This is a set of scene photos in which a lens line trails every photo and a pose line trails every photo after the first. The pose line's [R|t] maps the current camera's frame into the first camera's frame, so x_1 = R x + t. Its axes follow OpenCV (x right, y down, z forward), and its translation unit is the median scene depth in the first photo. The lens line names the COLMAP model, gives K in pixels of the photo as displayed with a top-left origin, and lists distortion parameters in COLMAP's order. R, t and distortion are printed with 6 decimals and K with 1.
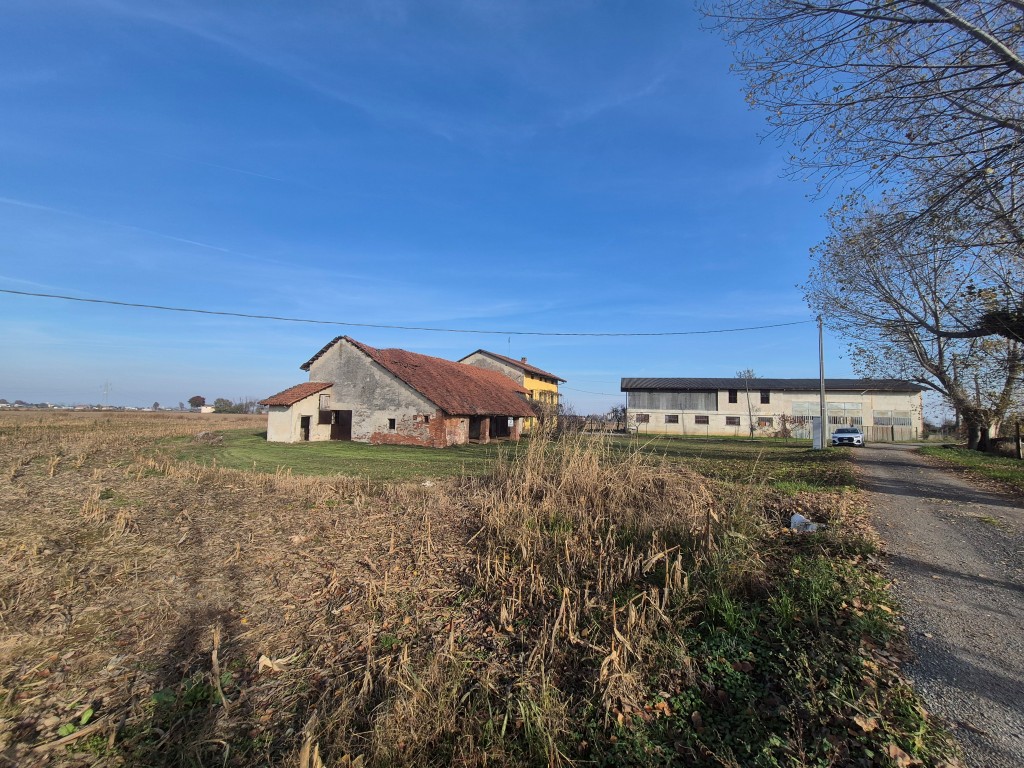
lens RADIAL K [[406.7, 0, 521.4], [0, 406.7, 388.0], [0, 0, 1]] dist [-0.000095, -0.000300]
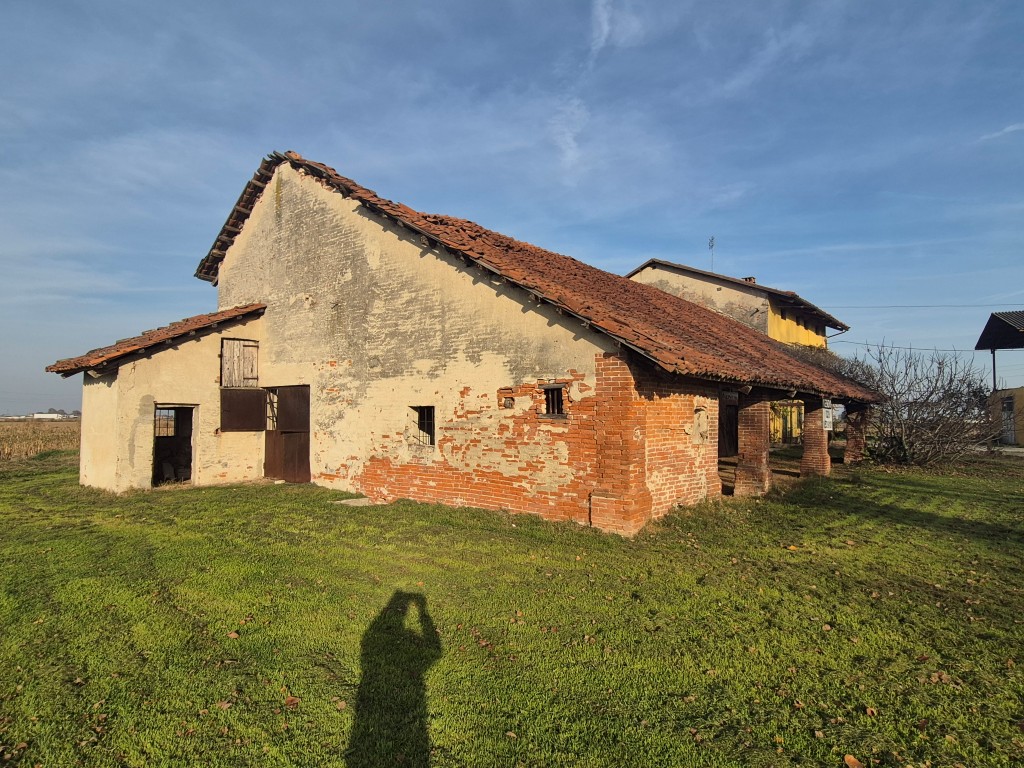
lens RADIAL K [[586.8, 0, 516.6], [0, 586.8, 387.4], [0, 0, 1]] dist [0.003685, 0.000750]
pose [[0.965292, -0.032633, -0.259125, -0.154847], [0.036886, 0.999252, 0.011570, 0.058385], [0.258553, -0.020727, 0.965775, 0.622805]]
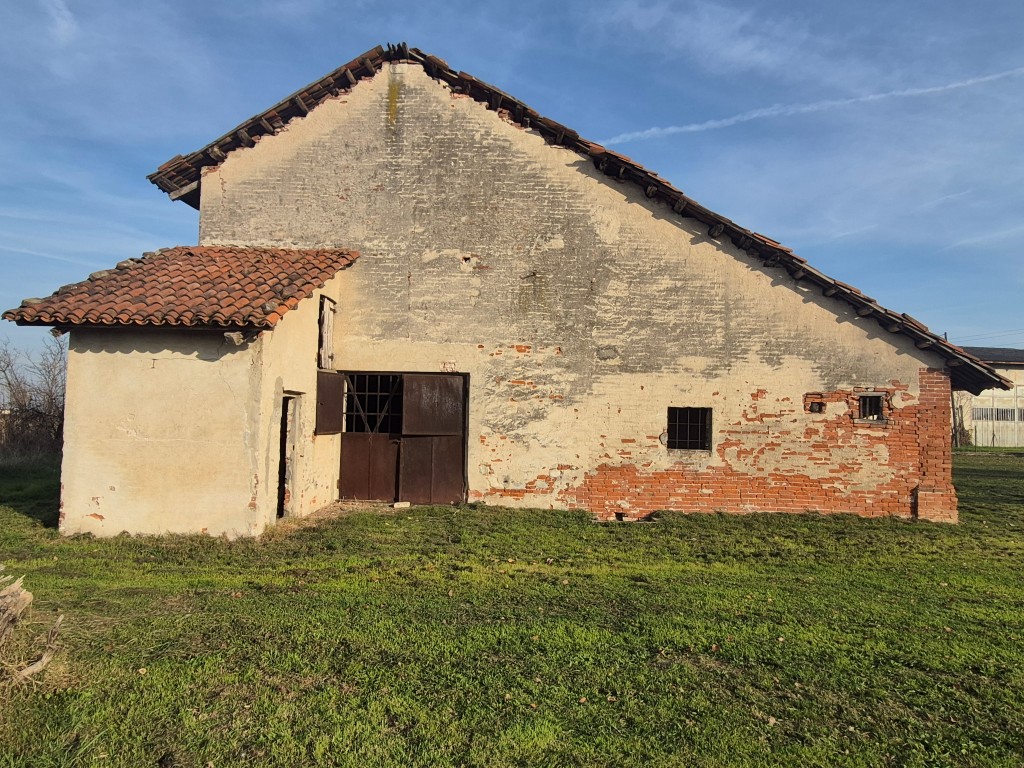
lens RADIAL K [[586.8, 0, 516.6], [0, 586.8, 387.4], [0, 0, 1]] dist [0.003685, 0.000750]
pose [[0.923515, 0.013789, 0.383314, -0.525708], [-0.024558, 0.999429, 0.023213, 0.055504], [-0.382775, -0.030851, 0.923327, 0.690444]]
